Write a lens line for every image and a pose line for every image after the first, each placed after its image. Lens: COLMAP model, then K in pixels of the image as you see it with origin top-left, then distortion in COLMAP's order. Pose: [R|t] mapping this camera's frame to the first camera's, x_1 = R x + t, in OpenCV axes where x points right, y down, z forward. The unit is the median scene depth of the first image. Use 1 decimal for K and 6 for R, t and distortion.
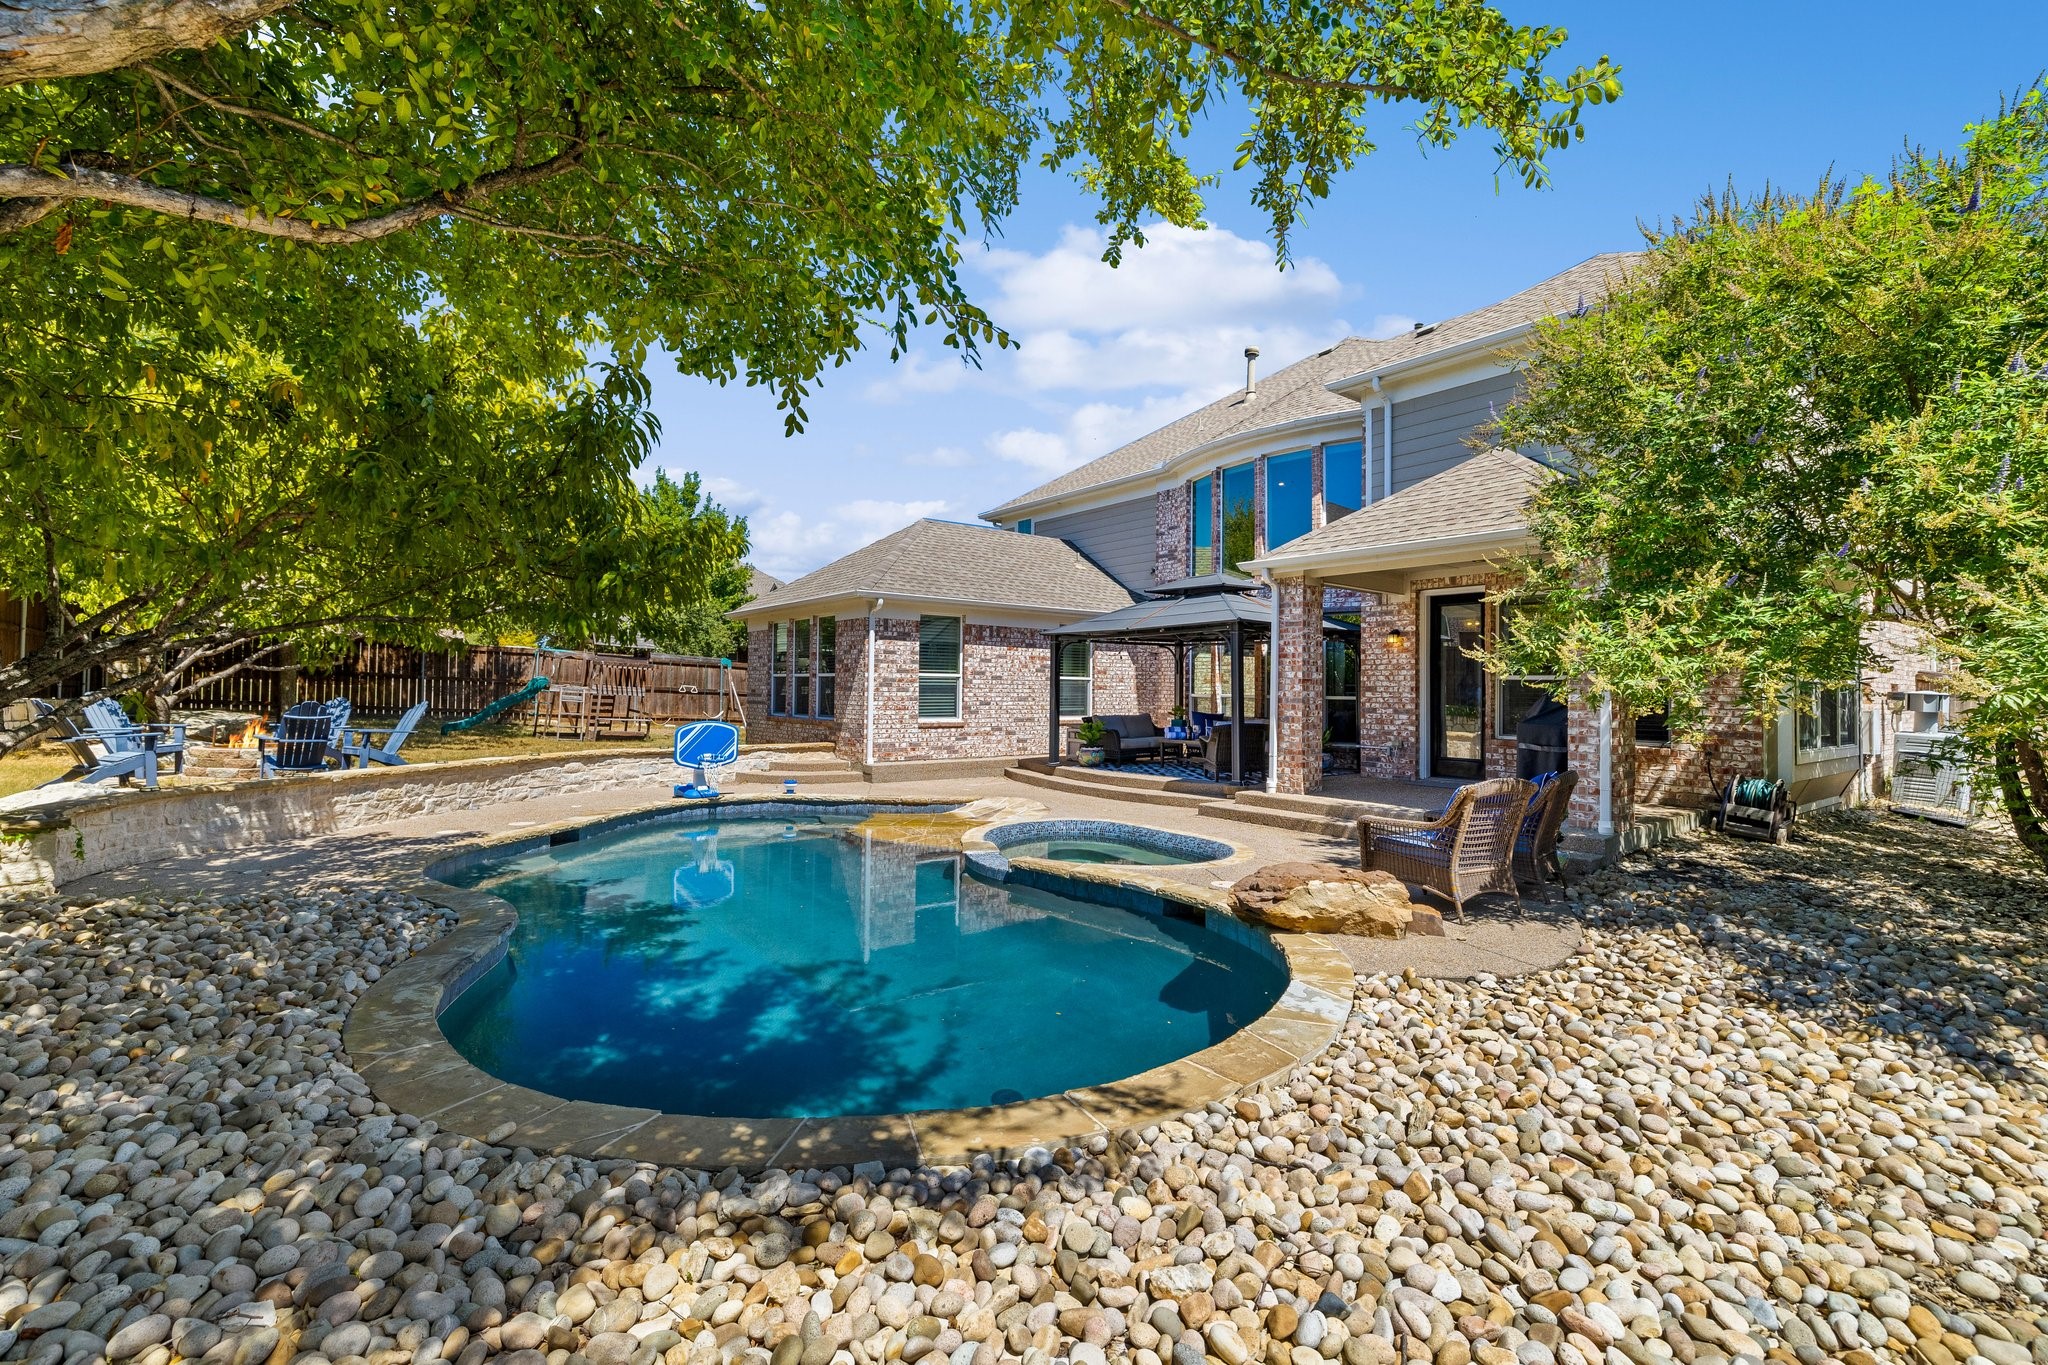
lens RADIAL K [[864.4, 0, 1012.6], [0, 864.4, 659.0], [0, 0, 1]] dist [-0.003005, -0.000577]
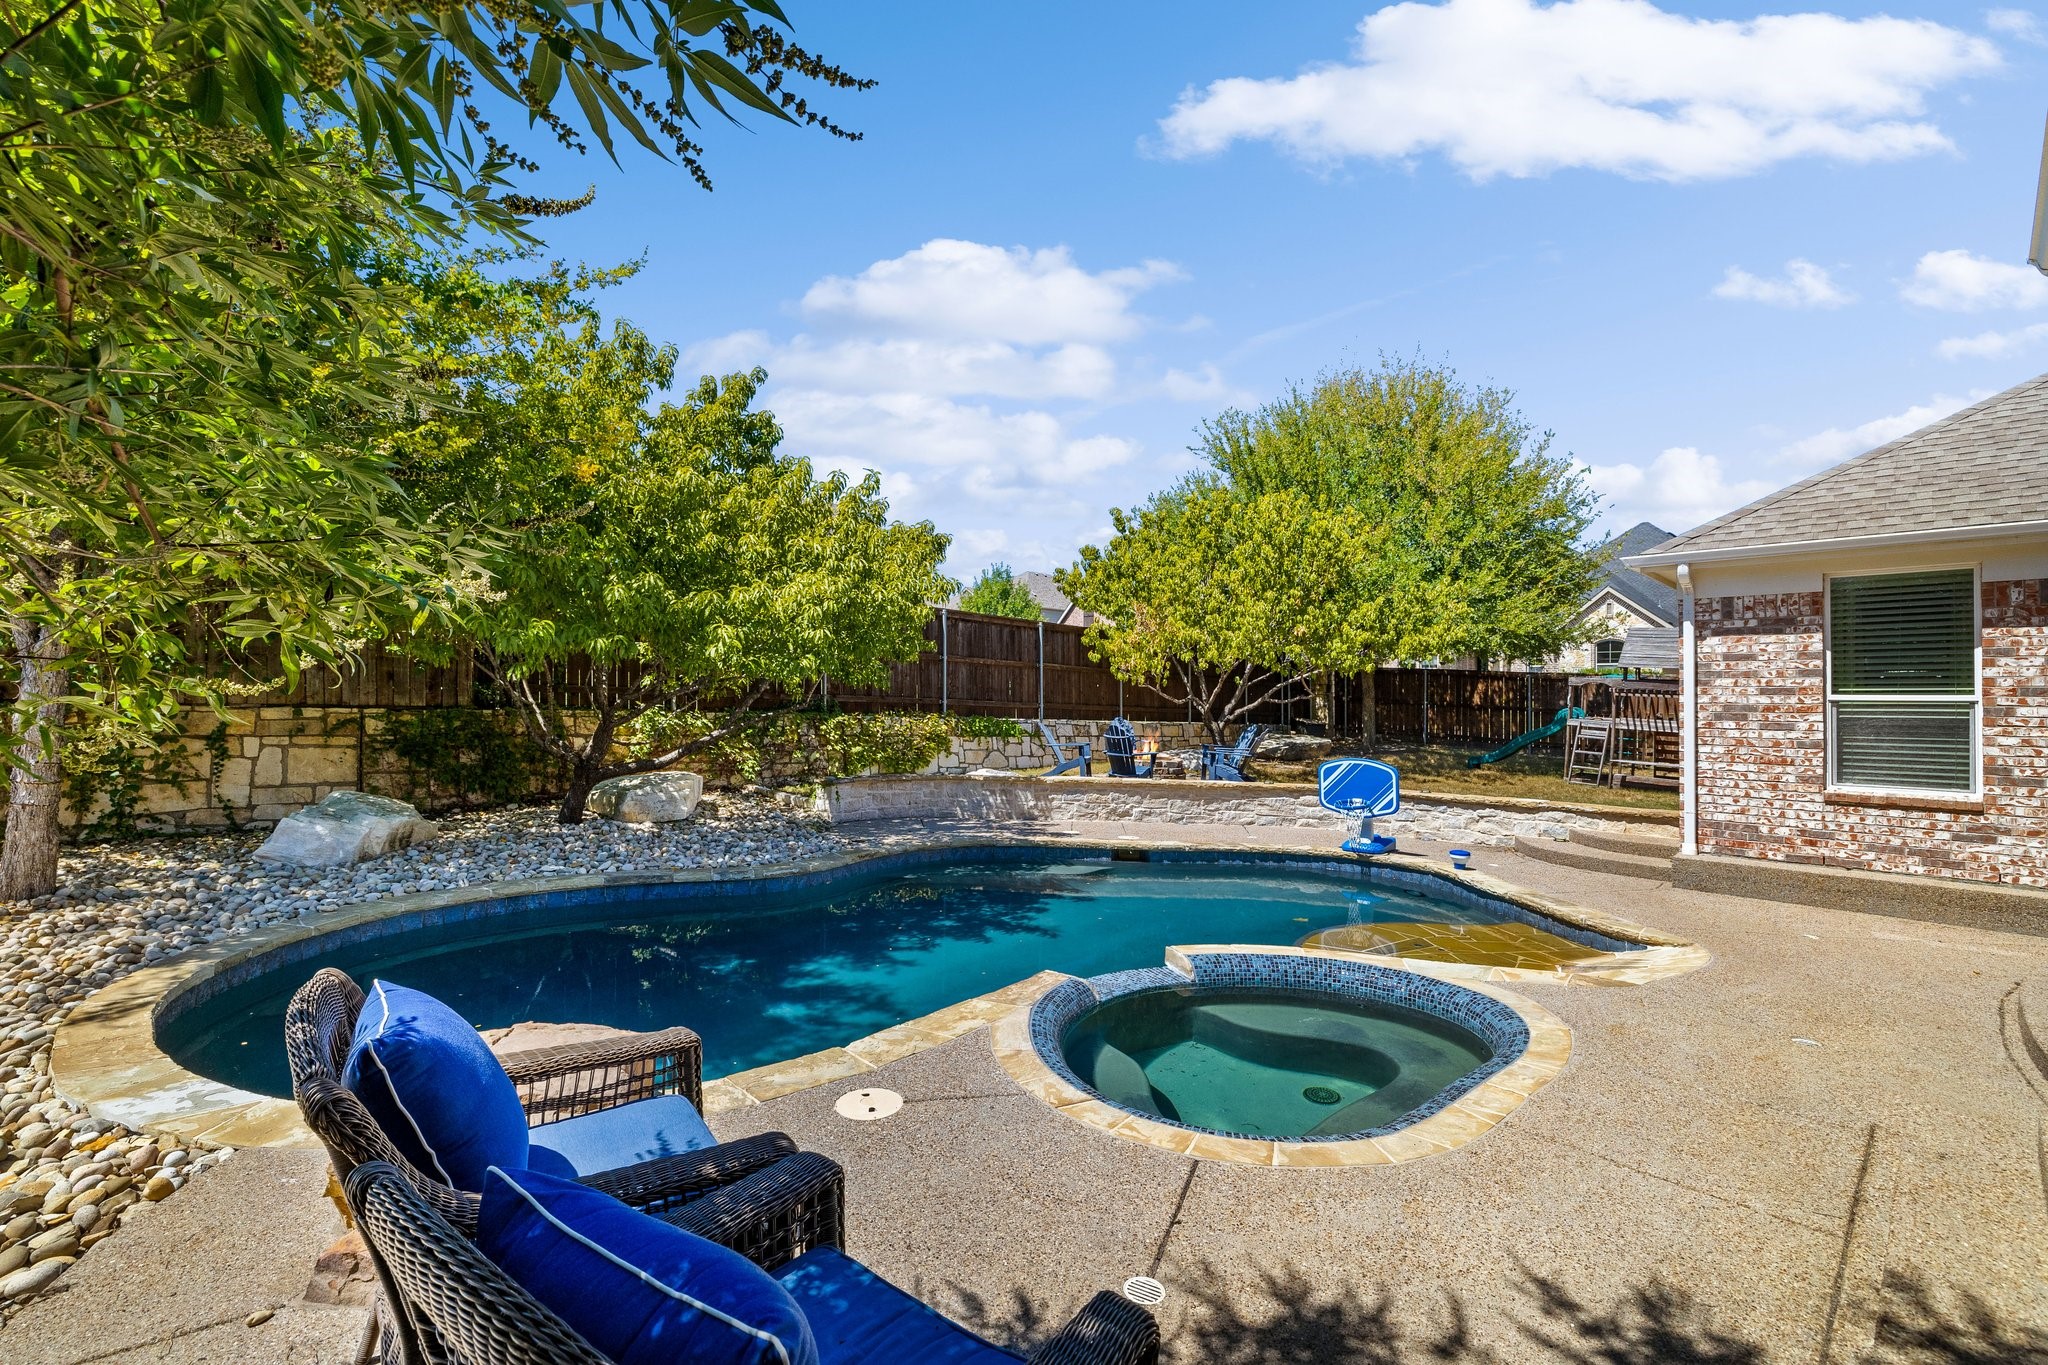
lens RADIAL K [[886.9, 0, 1024.0], [0, 886.9, 682.5], [0, 0, 1]] dist [0.000090, -0.000313]
pose [[0.119605, -0.033165, -0.992268, 0.364121], [0.020635, 0.999309, -0.030913, 0.016162], [0.992607, -0.016778, 0.120206, 0.485742]]
